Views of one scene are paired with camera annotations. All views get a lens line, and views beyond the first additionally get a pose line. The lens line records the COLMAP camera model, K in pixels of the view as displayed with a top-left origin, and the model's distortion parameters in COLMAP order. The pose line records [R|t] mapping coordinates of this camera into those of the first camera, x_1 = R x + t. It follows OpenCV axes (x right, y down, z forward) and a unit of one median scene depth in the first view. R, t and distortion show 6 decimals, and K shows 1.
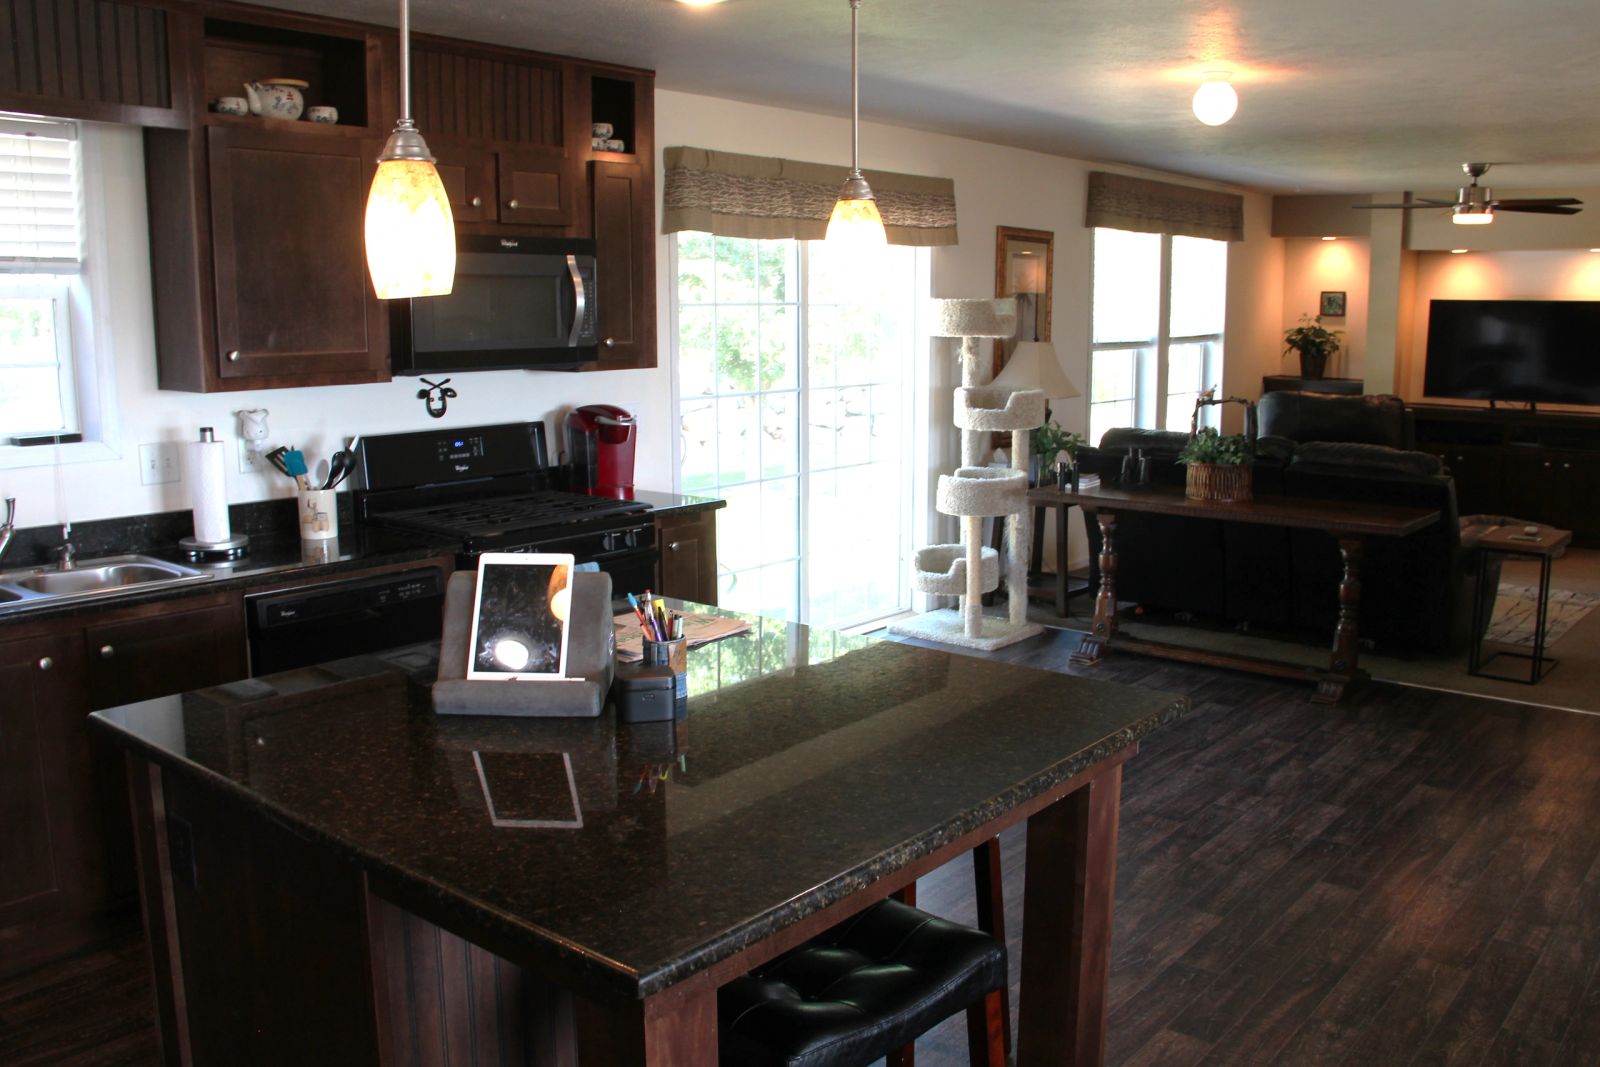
lens RADIAL K [[1364.8, 0, 782.3], [0, 1364.8, 534.1], [0, 0, 1]] dist [-0.164452, 0.129191]
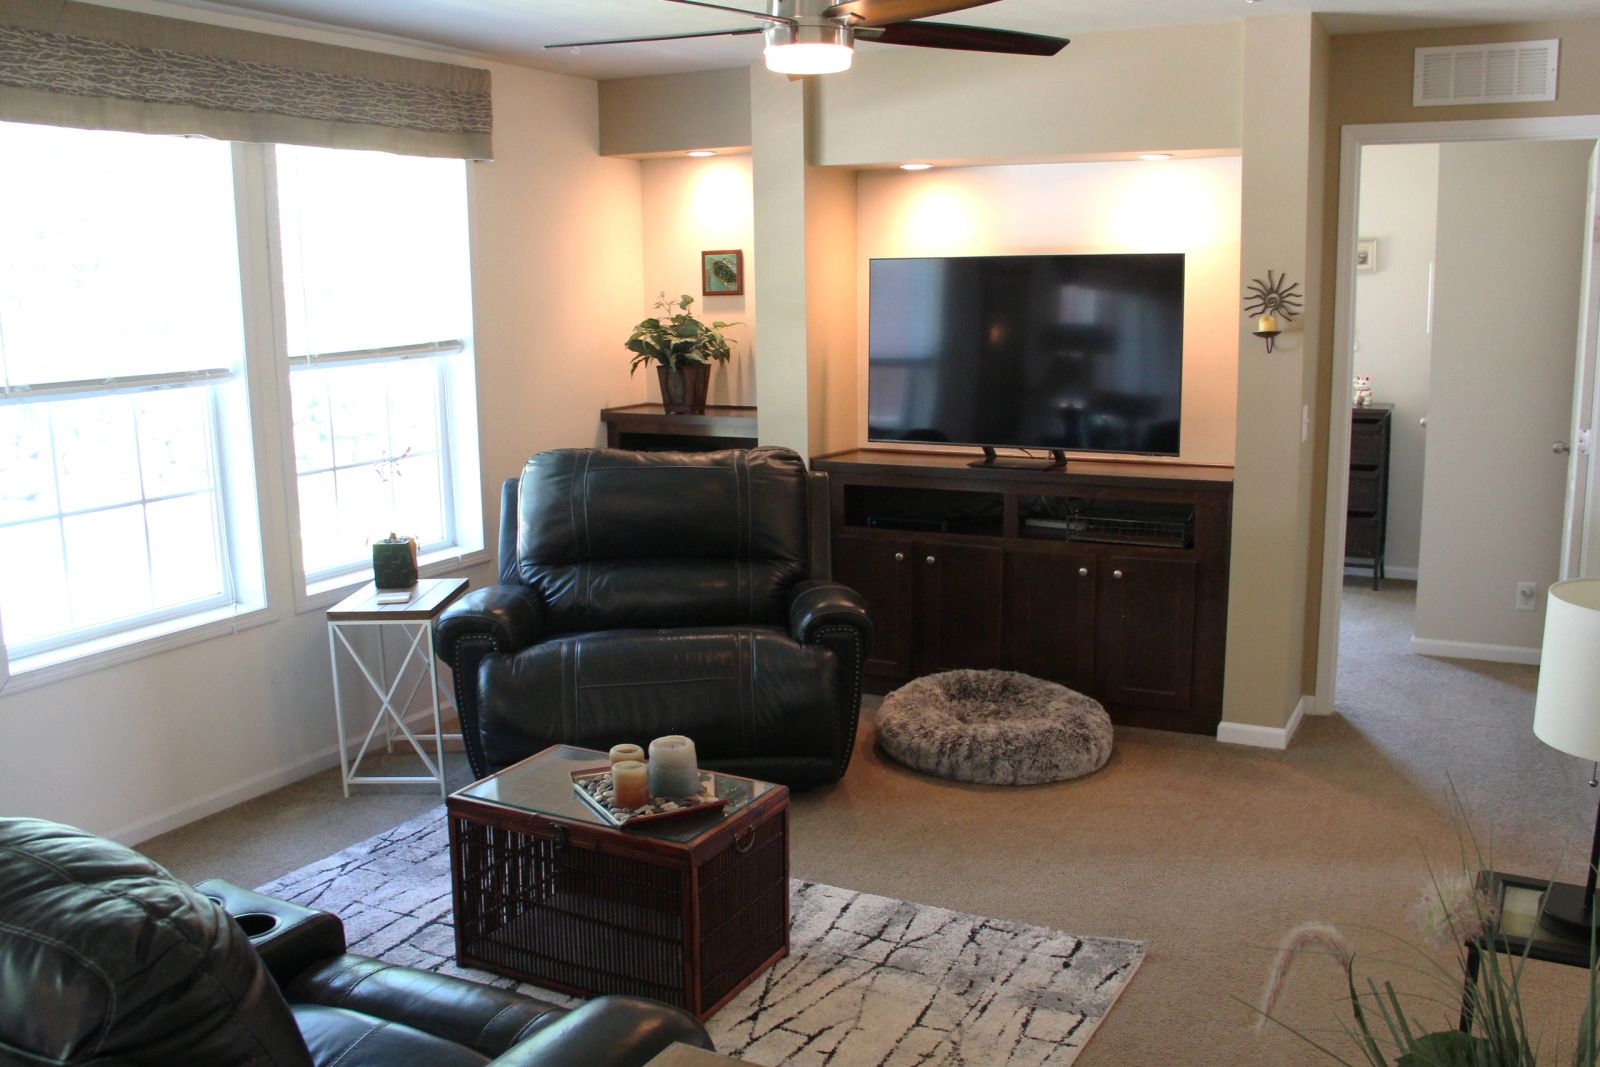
lens RADIAL K [[1453.6, 0, 665.9], [0, 1453.6, 533.9], [0, 0, 1]] dist [-0.005068, 0.003298]
pose [[0.987751, -0.049904, 0.147845, 0.398986], [0.049582, 0.998753, 0.005868, -0.093340], [-0.147953, 0.001535, 0.988993, 0.540821]]
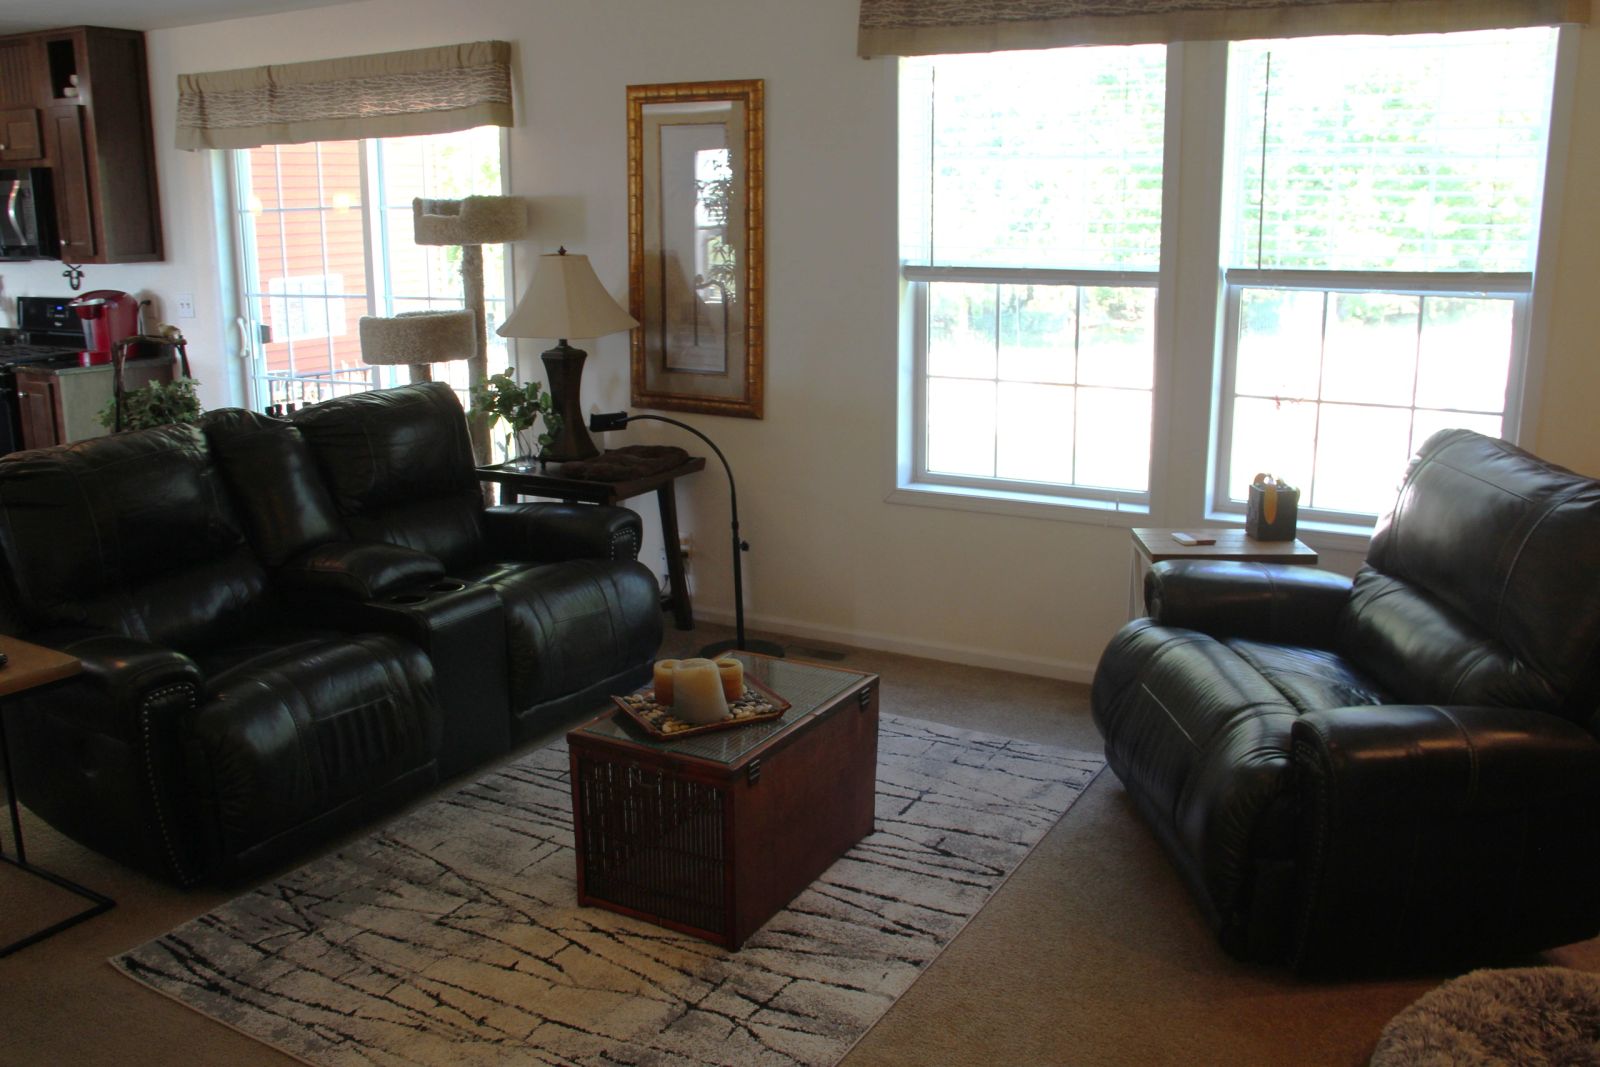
lens RADIAL K [[1318.3, 0, 831.2], [0, 1318.3, 530.6], [0, 0, 1]] dist [-0.167743, 0.131679]
pose [[0.225292, 0.221964, -0.948670, 0.809462], [-0.167852, 0.967987, 0.186621, -0.140066], [0.959724, 0.117192, 0.255337, 0.900034]]
